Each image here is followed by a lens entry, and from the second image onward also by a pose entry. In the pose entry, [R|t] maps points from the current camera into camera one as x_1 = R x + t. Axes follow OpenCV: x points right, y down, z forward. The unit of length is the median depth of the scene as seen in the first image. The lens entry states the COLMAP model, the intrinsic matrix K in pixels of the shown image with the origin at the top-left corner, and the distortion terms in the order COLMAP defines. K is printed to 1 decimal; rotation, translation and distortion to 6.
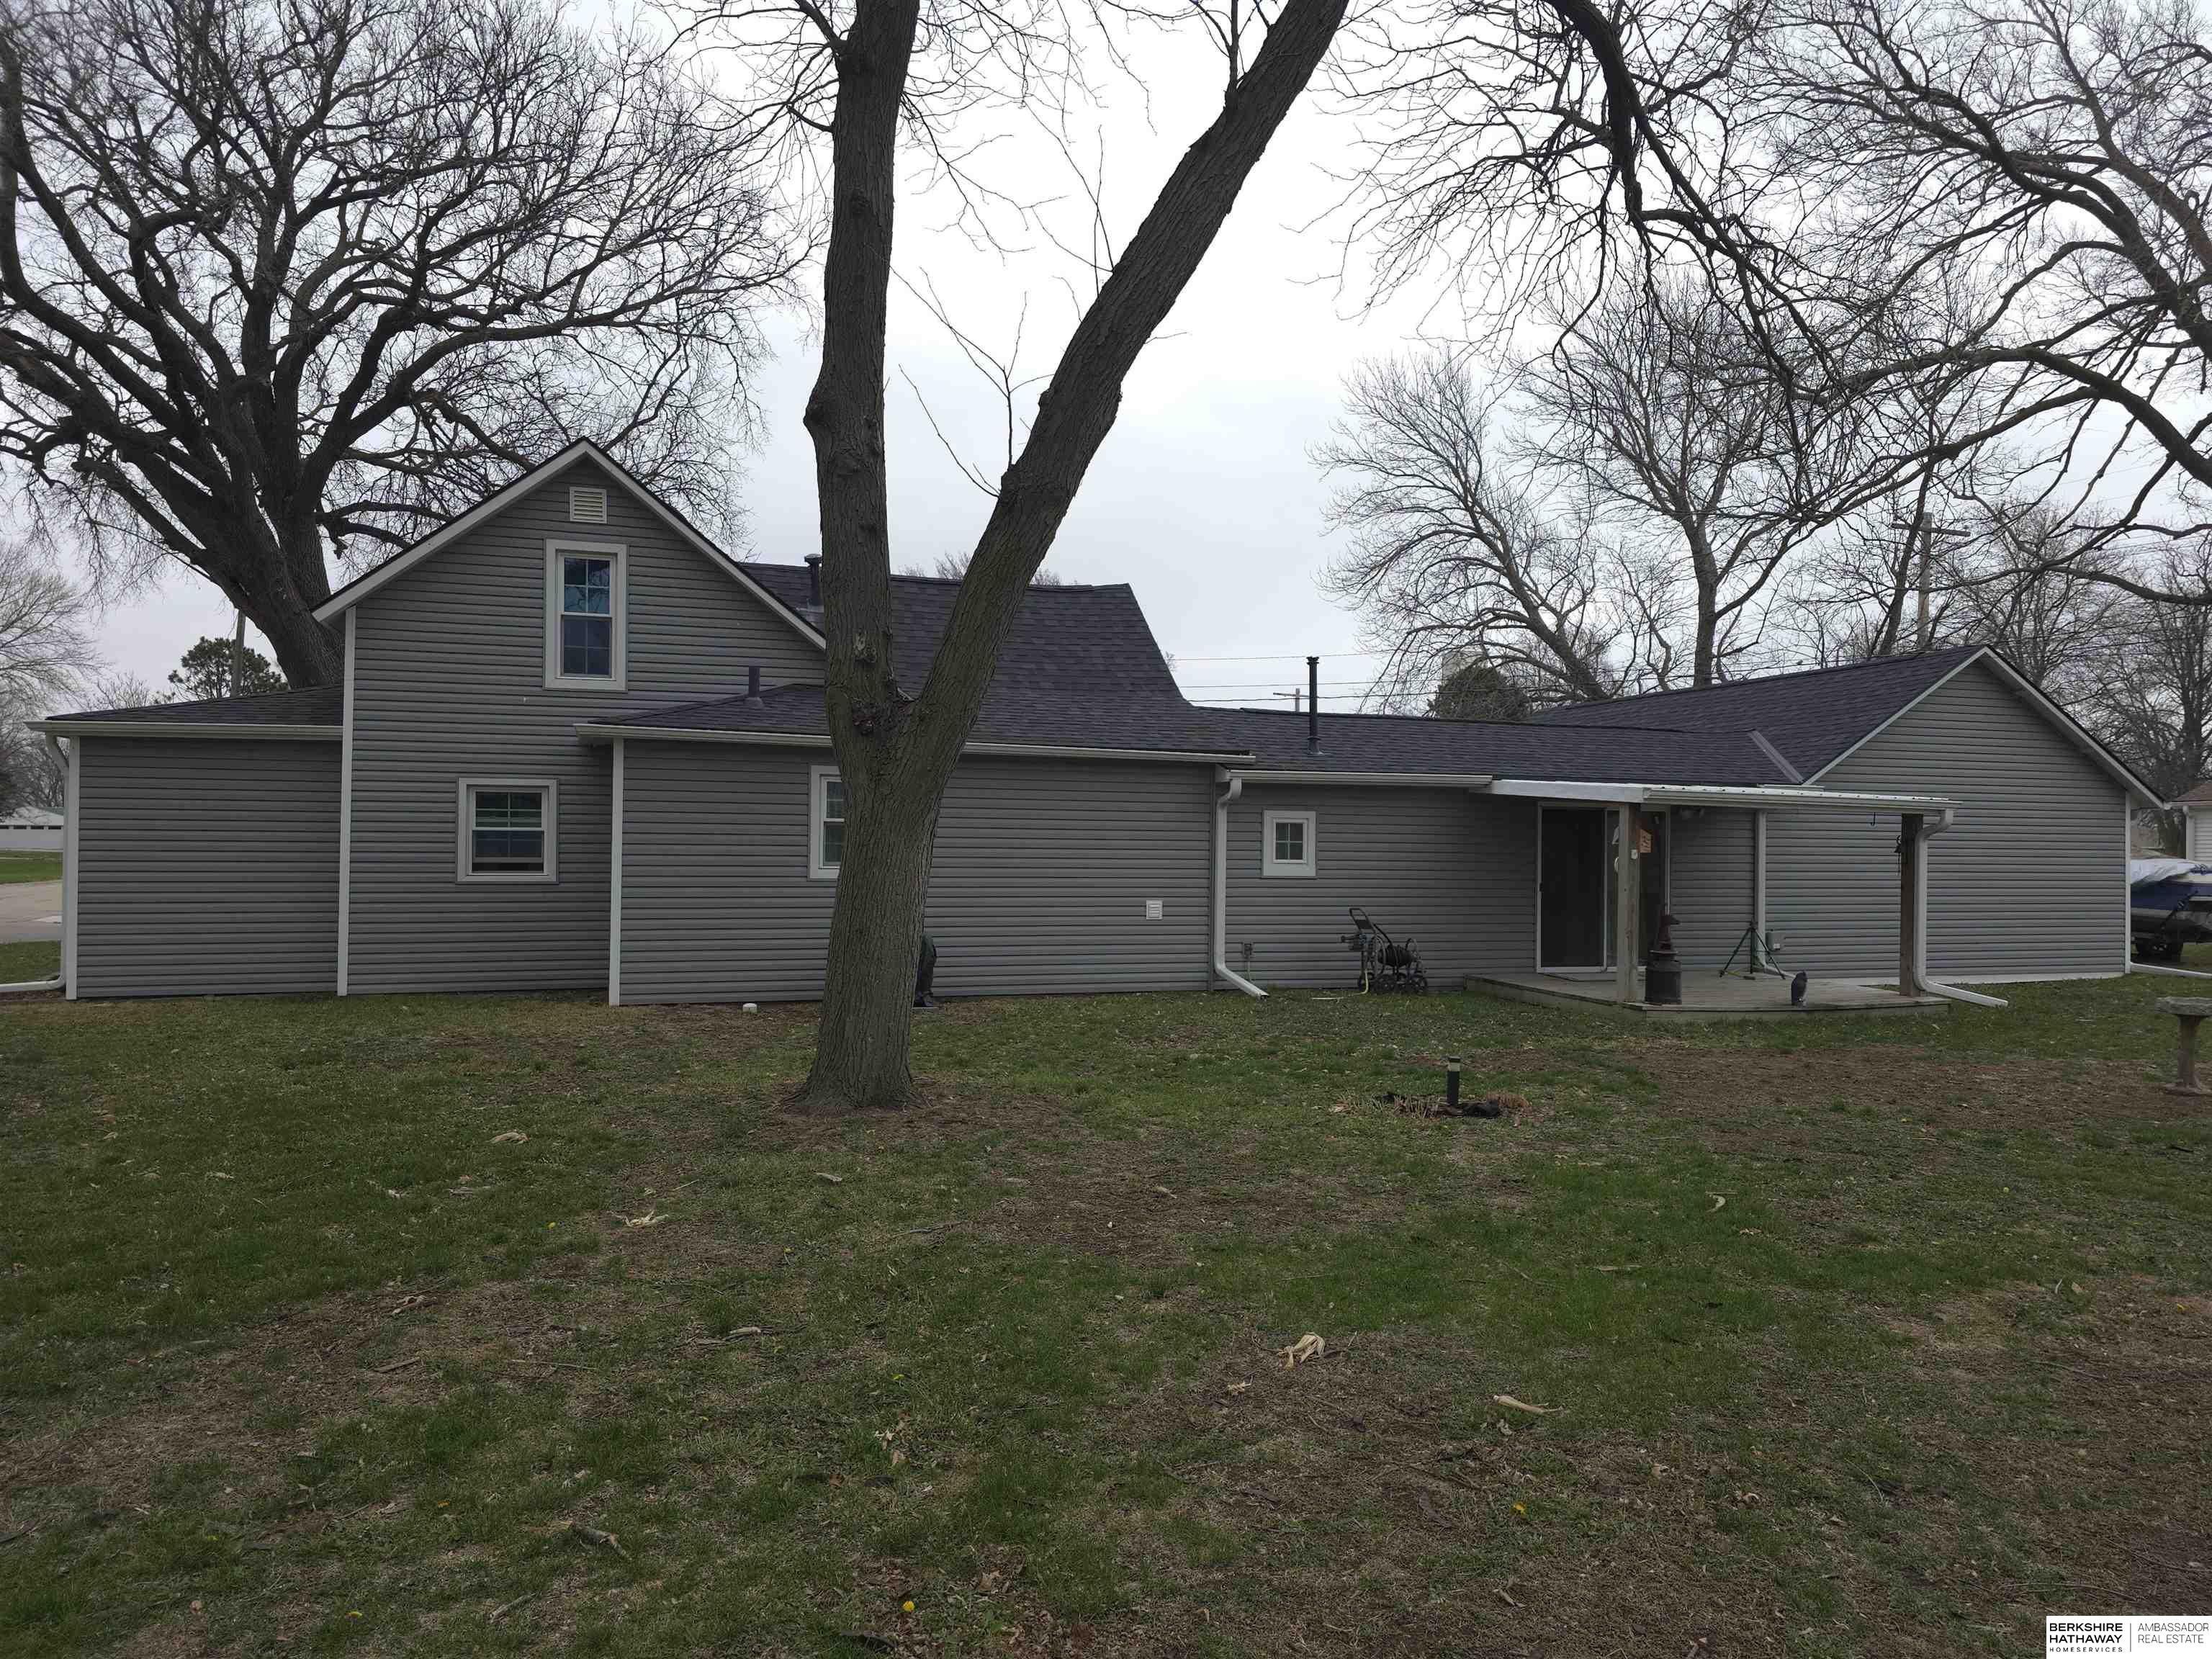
lens RADIAL K [[1479.5, 0, 1096.2], [0, 1479.5, 827.6], [0, 0, 1]] dist [0.023110, -0.004537]
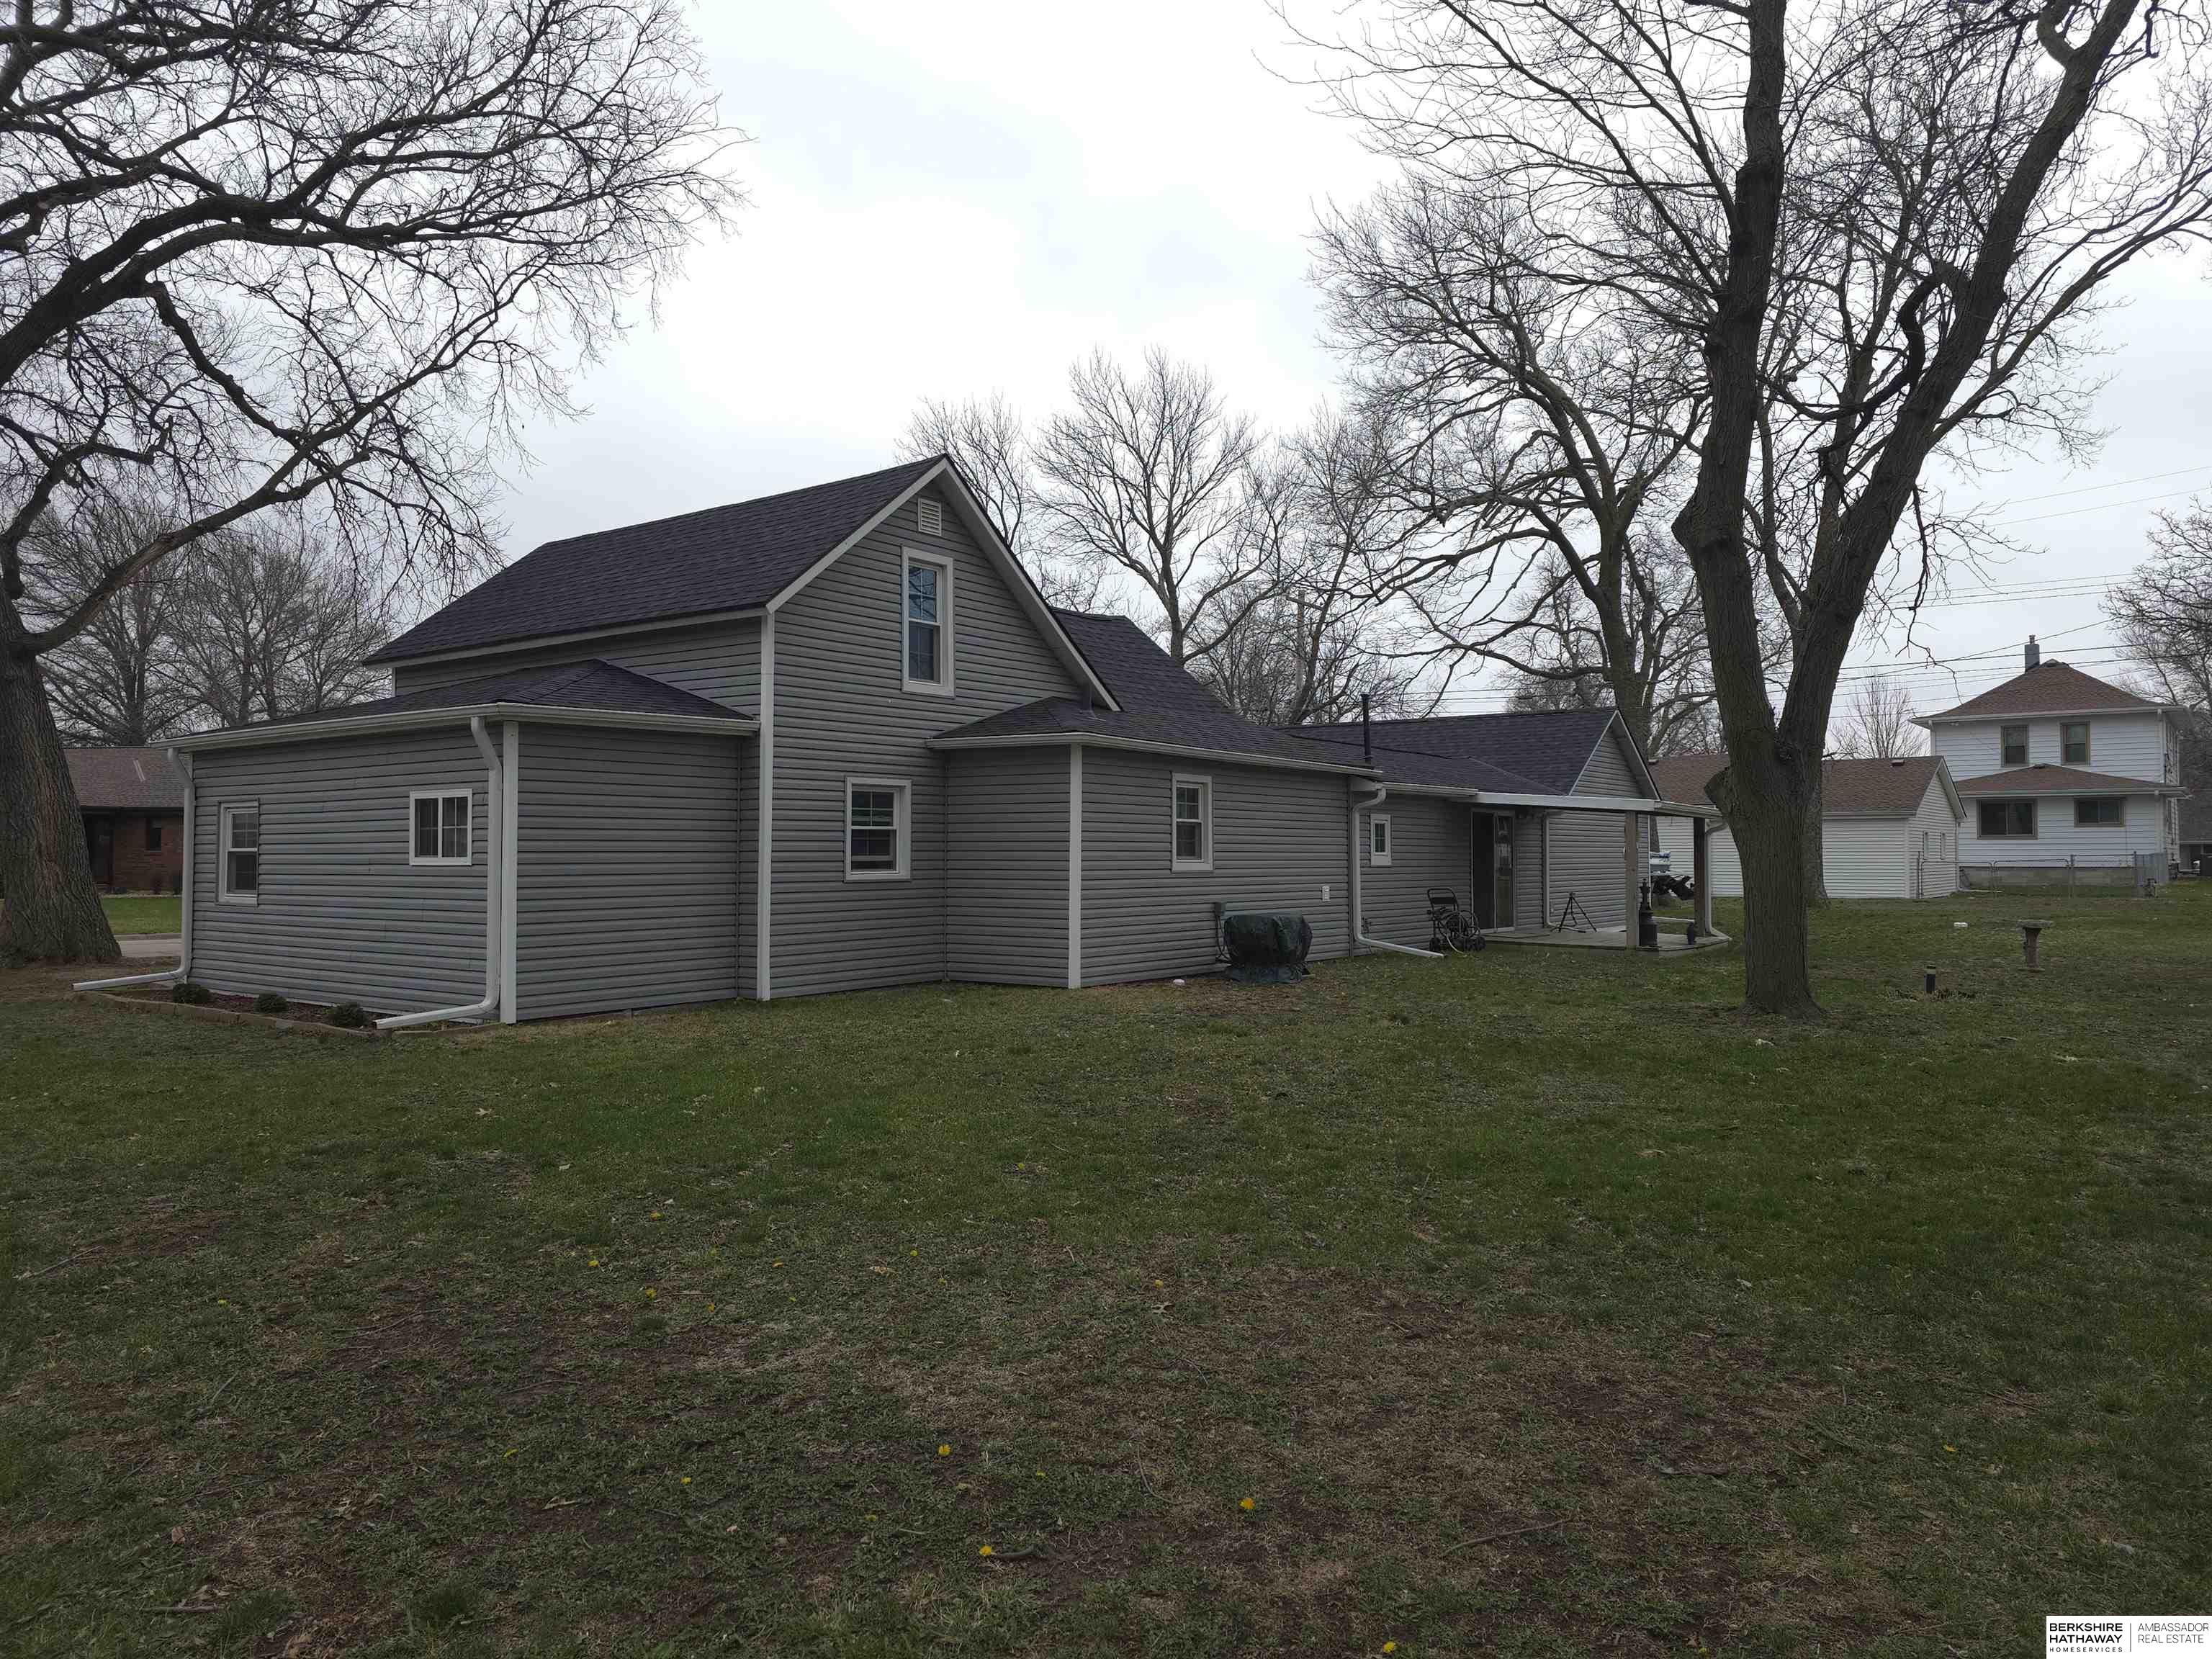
lens RADIAL K [[1479.5, 0, 1096.2], [0, 1479.5, 827.6], [0, 0, 1]] dist [0.023110, -0.004537]
pose [[0.819833, 0.000041, 0.572603, -0.845987], [0.000907, 0.999999, -0.001370, 0.002184], [-0.572602, 0.001642, 0.819832, 0.079732]]
